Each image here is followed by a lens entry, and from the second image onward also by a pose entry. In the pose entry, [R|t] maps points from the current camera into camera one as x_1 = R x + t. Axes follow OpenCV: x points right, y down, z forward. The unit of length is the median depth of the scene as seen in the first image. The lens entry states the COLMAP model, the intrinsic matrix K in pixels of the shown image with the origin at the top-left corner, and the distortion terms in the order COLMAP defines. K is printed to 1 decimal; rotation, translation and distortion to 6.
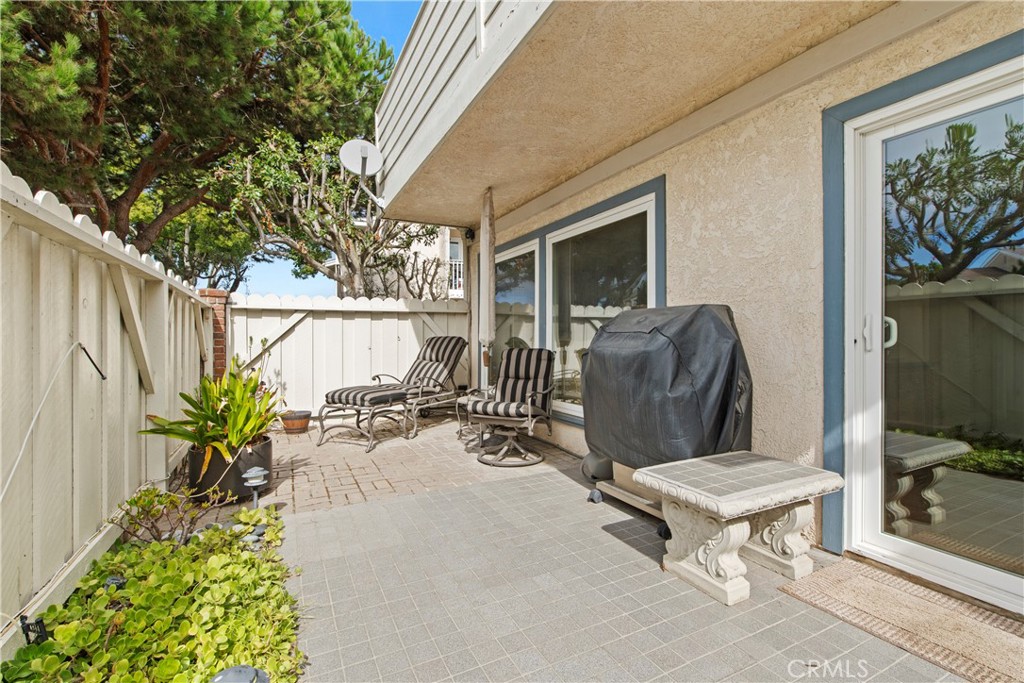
lens RADIAL K [[453.8, 0, 511.2], [0, 453.8, 336.8], [0, 0, 1]] dist [-0.000213, -0.000122]
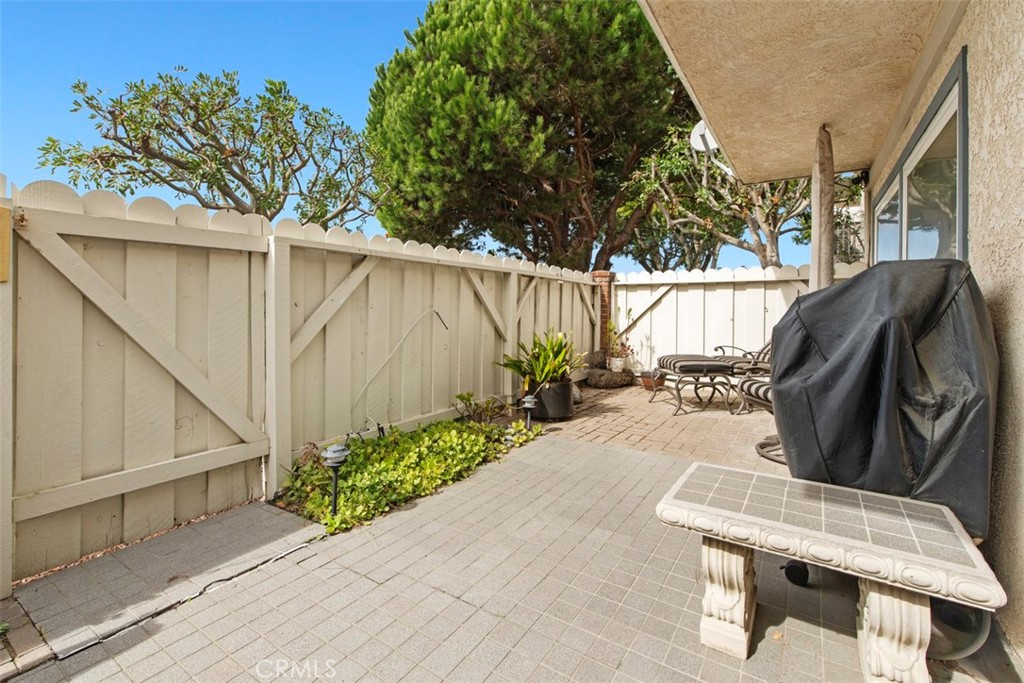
lens RADIAL K [[457.5, 0, 513.0], [0, 457.5, 304.7], [0, 0, 1]] dist [-0.000741, 0.000024]
pose [[0.500792, 0.001002, -0.865567, 0.511075], [-0.004907, 0.999987, -0.001681, -0.004419], [0.865554, 0.005089, 0.500790, 0.149216]]
